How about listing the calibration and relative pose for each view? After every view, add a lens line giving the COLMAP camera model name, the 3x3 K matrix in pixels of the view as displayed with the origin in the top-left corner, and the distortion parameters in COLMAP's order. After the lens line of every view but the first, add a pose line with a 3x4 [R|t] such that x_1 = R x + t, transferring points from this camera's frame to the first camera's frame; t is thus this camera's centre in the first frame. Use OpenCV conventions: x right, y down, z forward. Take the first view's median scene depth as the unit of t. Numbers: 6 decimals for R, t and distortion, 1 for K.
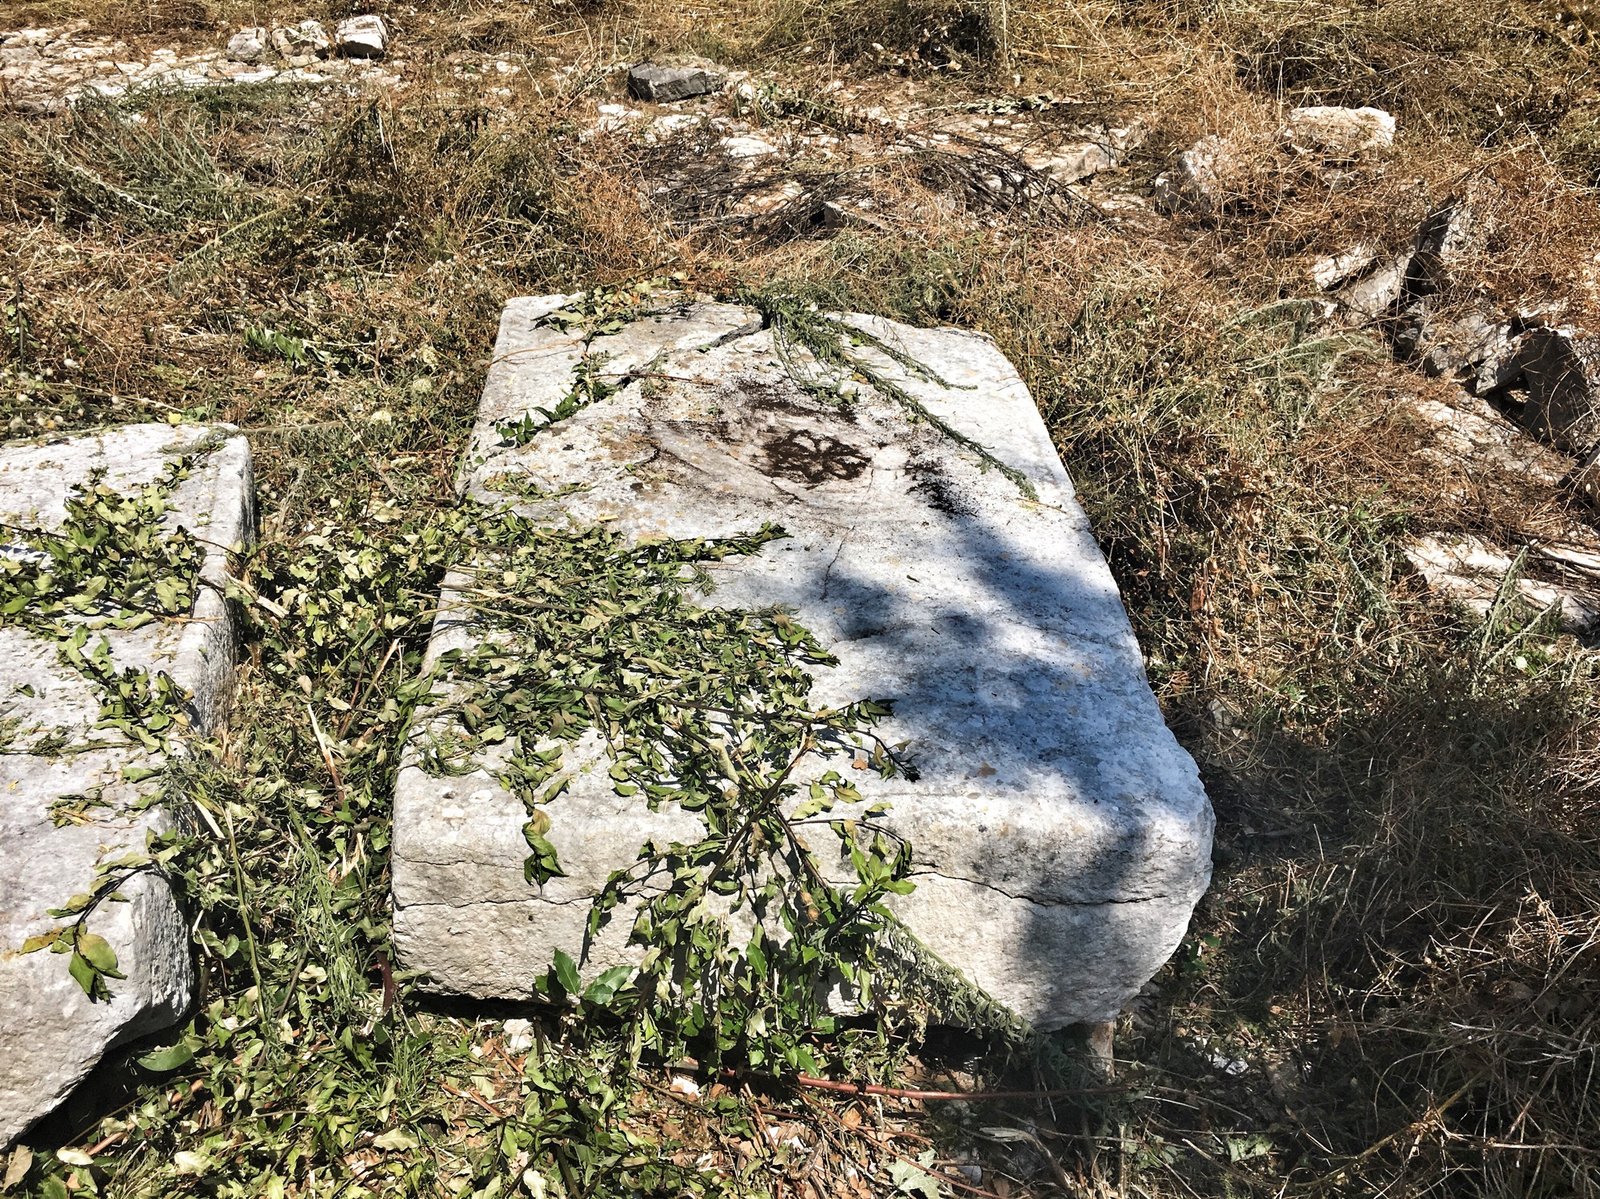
lens RADIAL K [[1341.1, 0, 800.0], [0, 1341.1, 599.5], [0, 0, 1]] dist [0.074386, -0.106151]
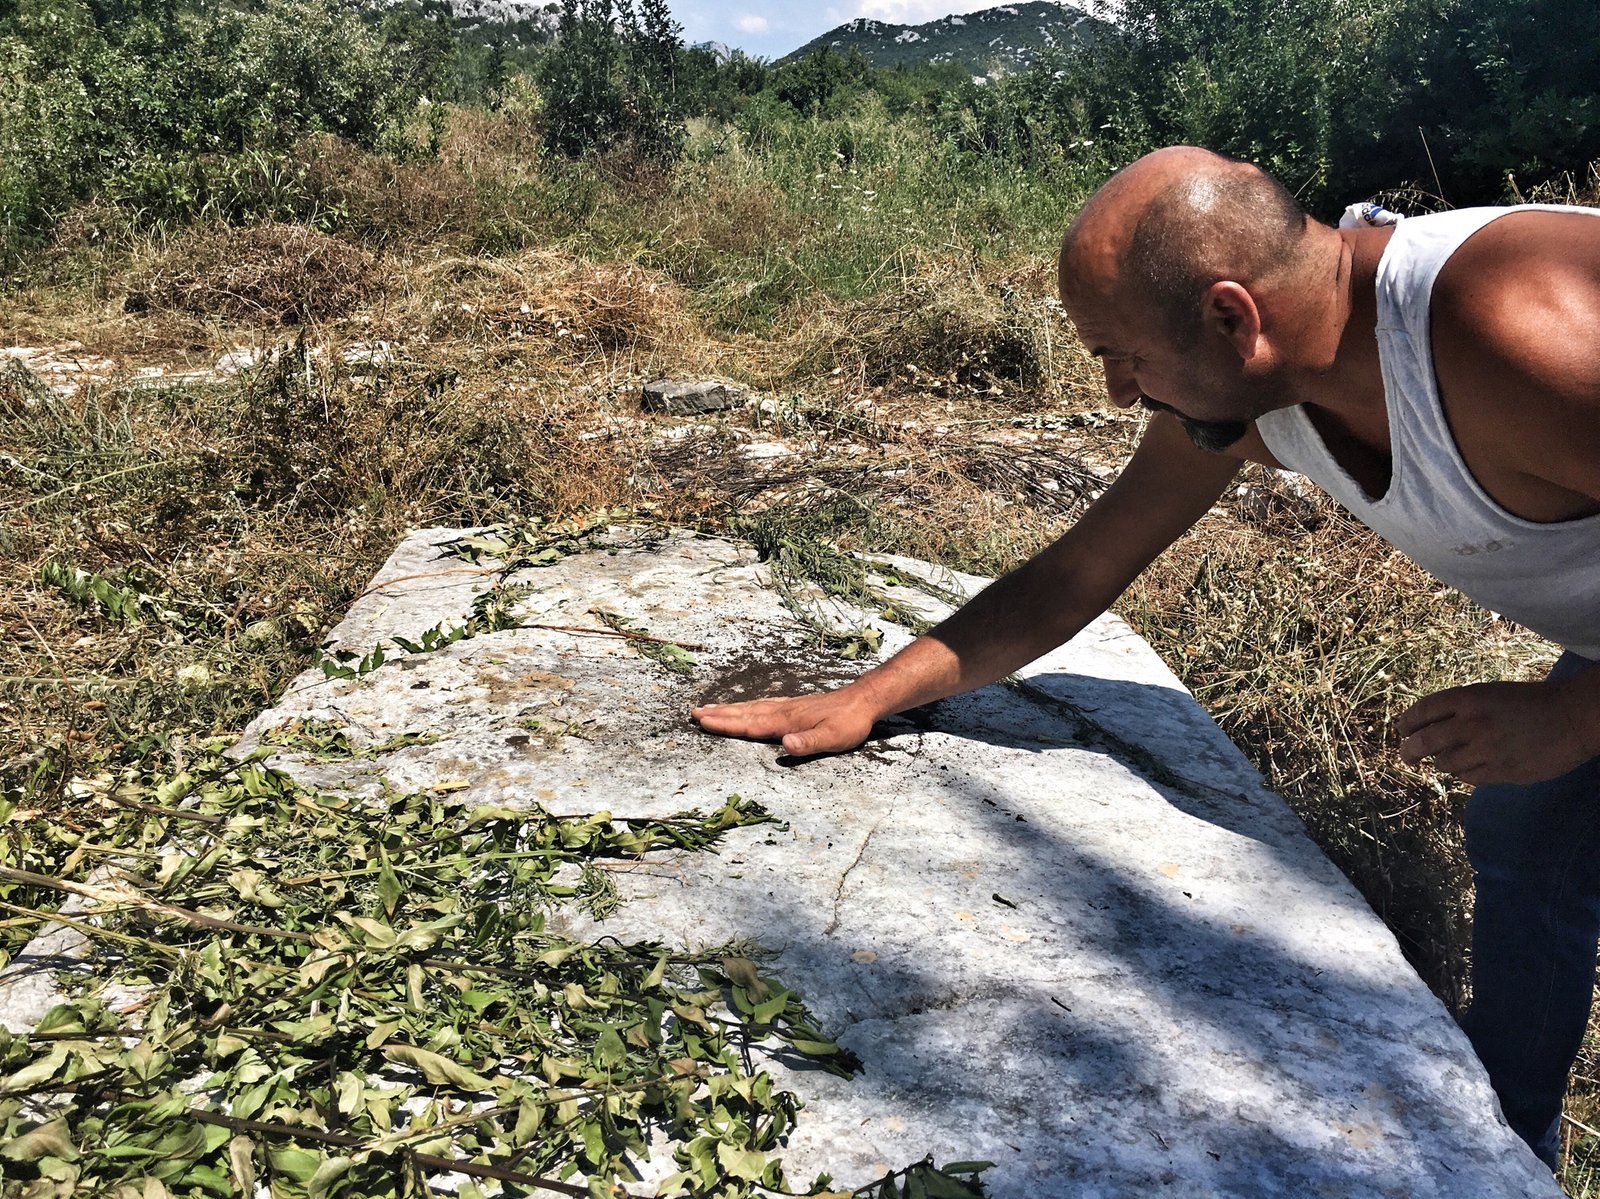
lens RADIAL K [[1341.1, 0, 800.0], [0, 1341.1, 599.5], [0, 0, 1]] dist [0.074386, -0.106151]
pose [[0.999589, 0.013756, -0.025152, 0.013953], [-0.020371, 0.958148, -0.285546, 0.020250], [0.020171, 0.285941, 0.958035, 0.397763]]
